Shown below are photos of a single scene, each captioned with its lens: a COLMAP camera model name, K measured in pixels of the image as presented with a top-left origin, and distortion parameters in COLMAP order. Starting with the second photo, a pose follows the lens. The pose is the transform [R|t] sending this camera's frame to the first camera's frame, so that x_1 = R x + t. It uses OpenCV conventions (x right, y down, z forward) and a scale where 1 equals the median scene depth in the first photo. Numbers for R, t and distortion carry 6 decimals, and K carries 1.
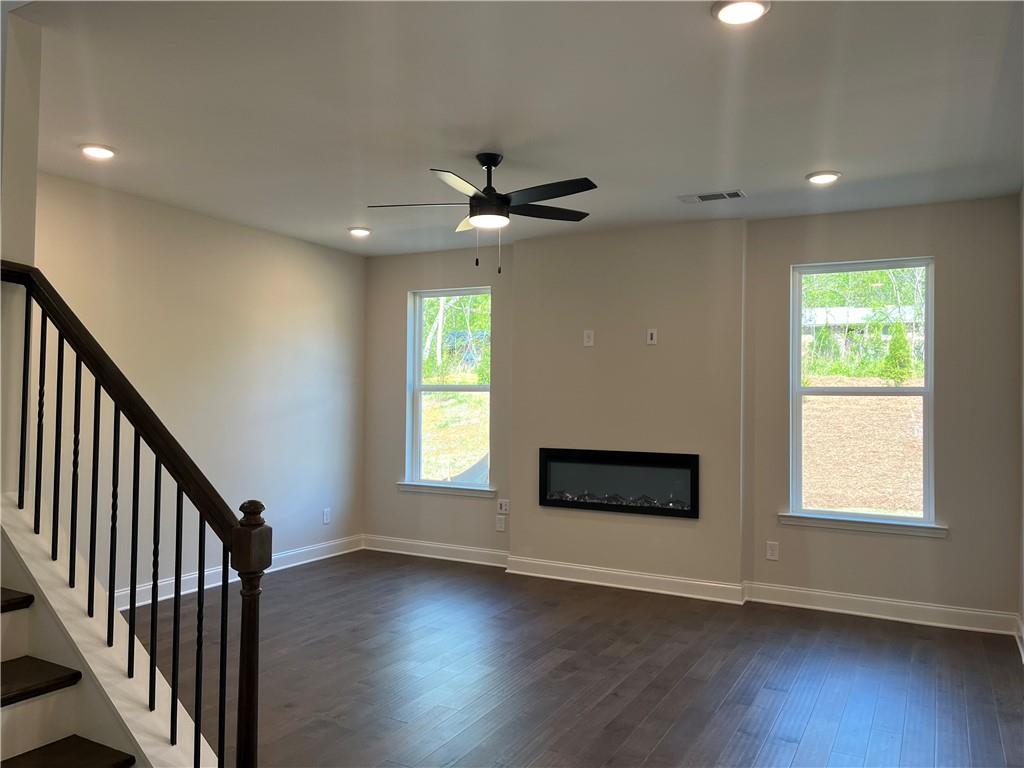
lens RADIAL K [[765.0, 0, 512.0], [0, 765.0, 384.0], [0, 0, 1]] dist [0.071963, -0.109625]
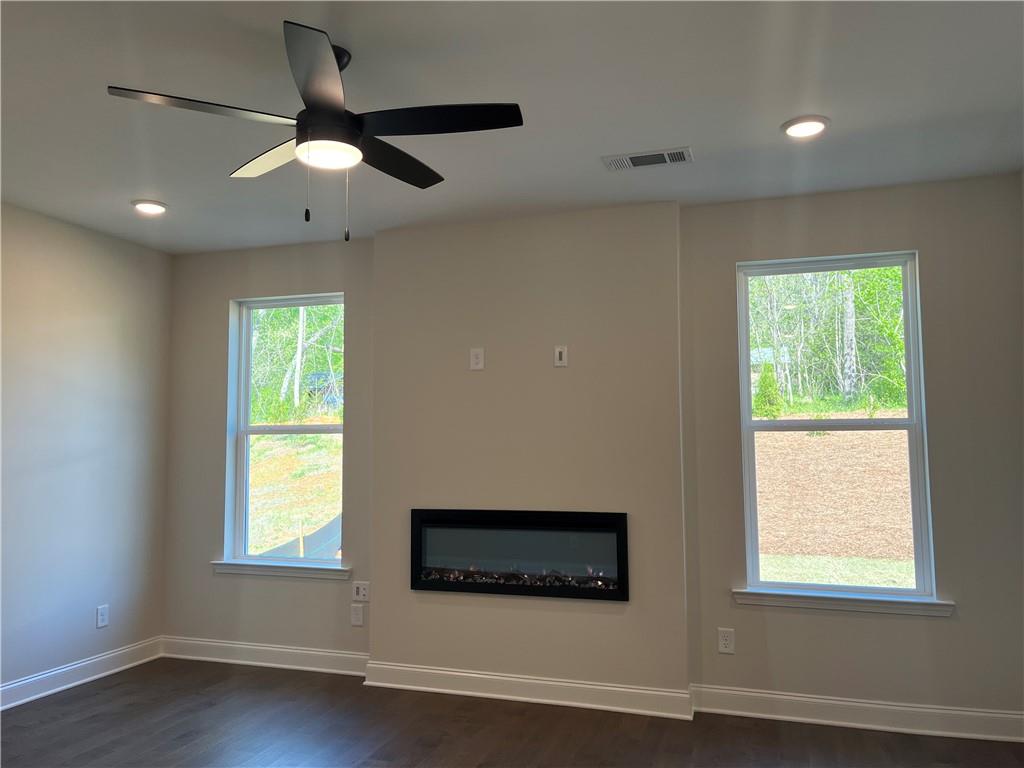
lens RADIAL K [[765.0, 0, 512.0], [0, 765.0, 384.0], [0, 0, 1]] dist [0.071963, -0.109625]
pose [[0.985320, -0.003705, 0.170677, 0.006050], [0.013283, 0.998397, -0.055011, 0.005745], [-0.170200, 0.056471, 0.983790, 0.246088]]
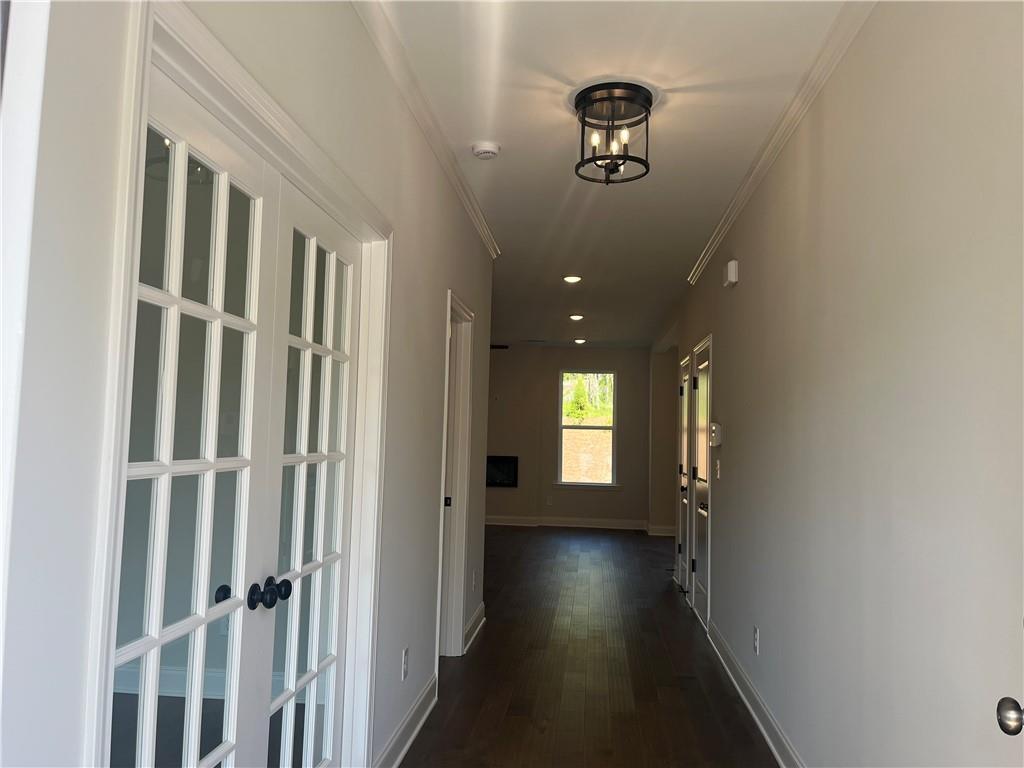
lens RADIAL K [[765.0, 0, 512.0], [0, 765.0, 384.0], [0, 0, 1]] dist [0.071963, -0.109625]
pose [[0.922729, 0.039759, 0.383393, -0.504734], [-0.024170, 0.998677, -0.045395, -0.008388], [-0.384690, 0.032620, 0.922469, -0.802834]]
